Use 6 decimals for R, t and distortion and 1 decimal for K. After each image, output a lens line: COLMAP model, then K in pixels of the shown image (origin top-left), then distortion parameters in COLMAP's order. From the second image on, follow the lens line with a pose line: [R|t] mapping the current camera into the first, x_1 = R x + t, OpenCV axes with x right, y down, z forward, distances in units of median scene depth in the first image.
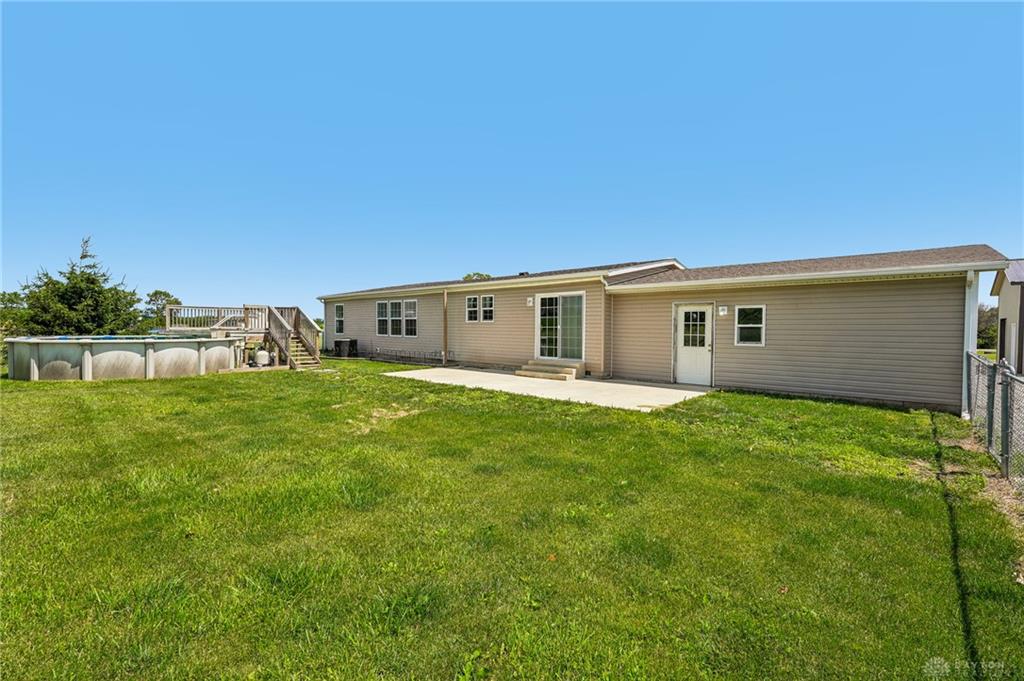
lens RADIAL K [[457.7, 0, 510.9], [0, 457.7, 335.5], [0, 0, 1]] dist [-0.004838, 0.000191]
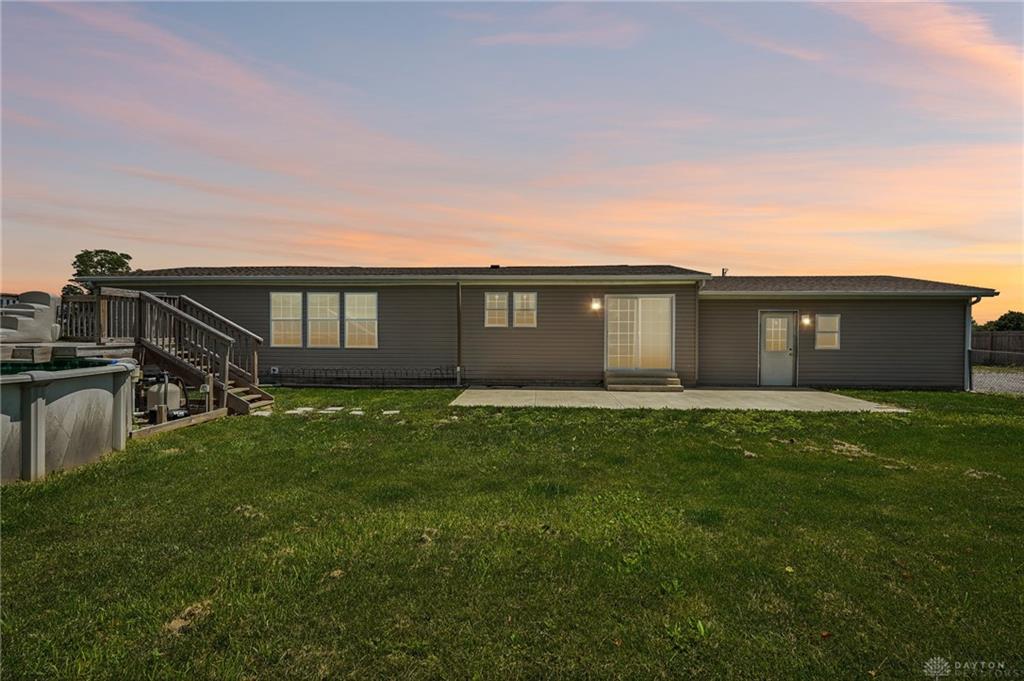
lens RADIAL K [[497.2, 0, 512.0], [0, 497.2, 338.5], [0, 0, 1]] dist [-0.001559, -0.000029]
pose [[0.773237, -0.013116, 0.633982, -1.028368], [0.012679, 0.999906, 0.005223, -0.023901], [-0.633991, 0.004000, 0.773330, 0.591997]]
